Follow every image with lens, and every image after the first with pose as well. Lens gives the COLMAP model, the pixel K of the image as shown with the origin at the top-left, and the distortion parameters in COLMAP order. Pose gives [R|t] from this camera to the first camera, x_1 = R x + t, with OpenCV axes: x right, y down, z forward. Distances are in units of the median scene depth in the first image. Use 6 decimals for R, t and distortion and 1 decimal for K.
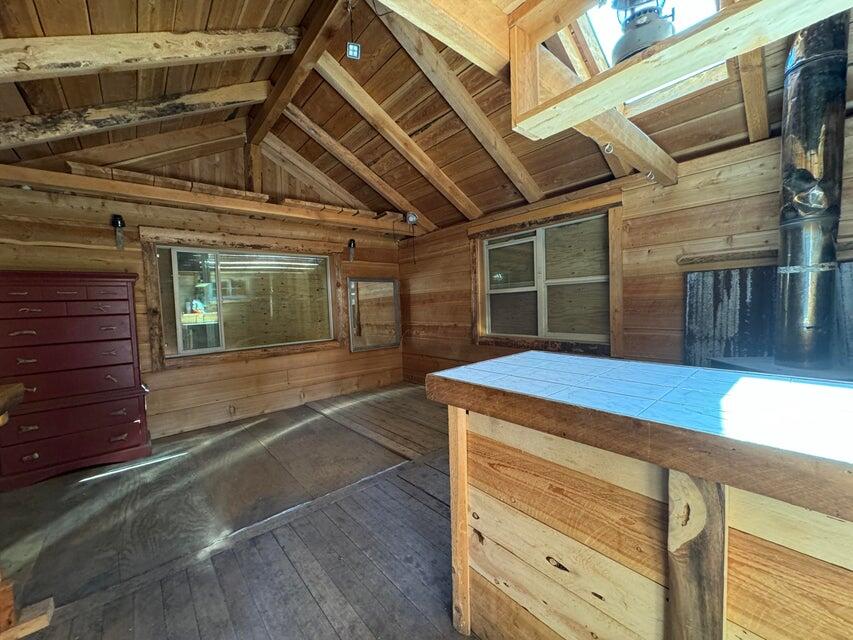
lens RADIAL K [[338.4, 0, 426.5], [0, 338.4, 320.0], [0, 0, 1]] dist [-0.001047, 0.000493]
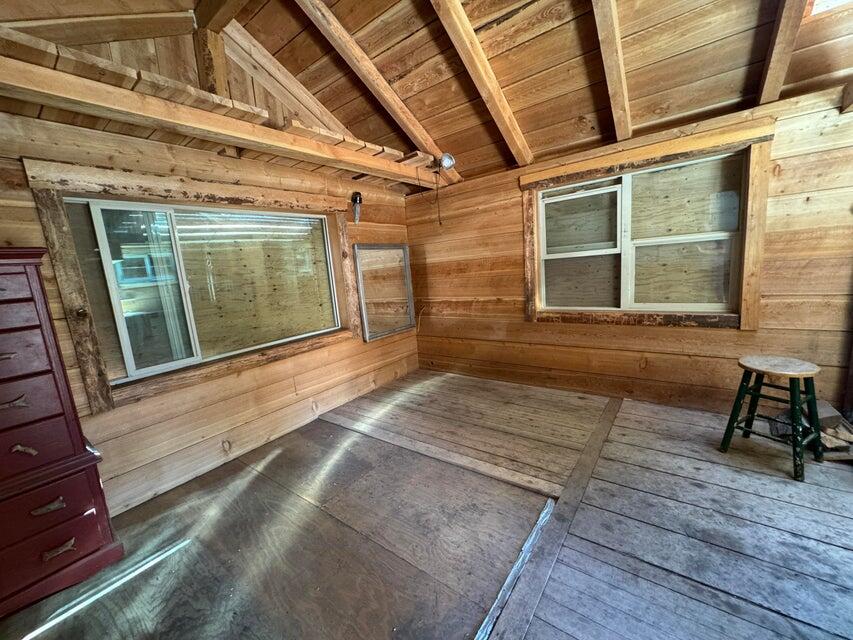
lens RADIAL K [[338.4, 0, 426.5], [0, 338.4, 320.0], [0, 0, 1]] dist [-0.001047, 0.000493]
pose [[0.976193, -0.076200, 0.203079, -0.294222], [0.055439, 0.992816, 0.106034, -0.036798], [-0.209700, -0.092251, 0.973404, 0.266674]]
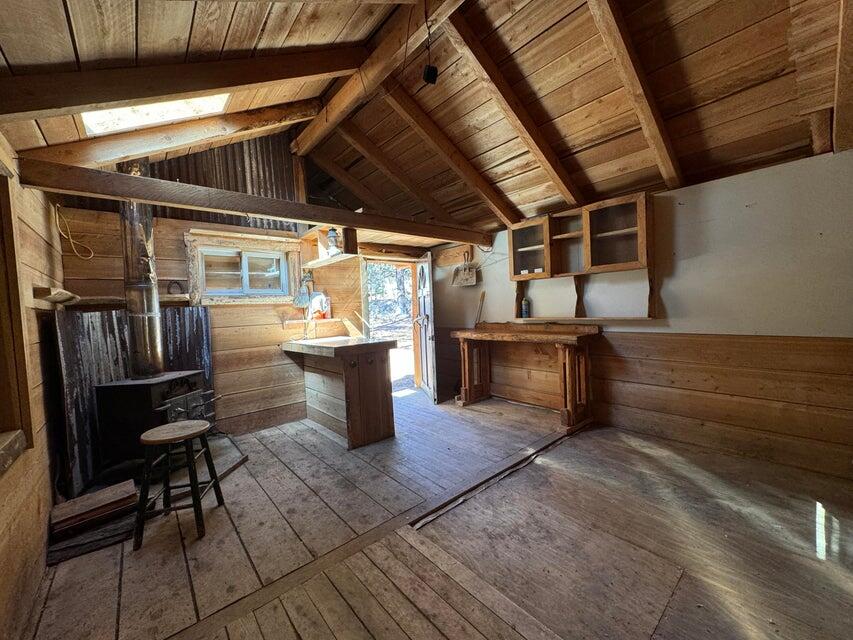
lens RADIAL K [[338.4, 0, 426.5], [0, 338.4, 320.0], [0, 0, 1]] dist [-0.001047, 0.000493]
pose [[-0.996446, 0.084213, 0.001848, -0.082529], [0.084049, 0.992582, 0.087840, -0.070852], [0.005563, 0.087683, -0.996133, 1.161493]]
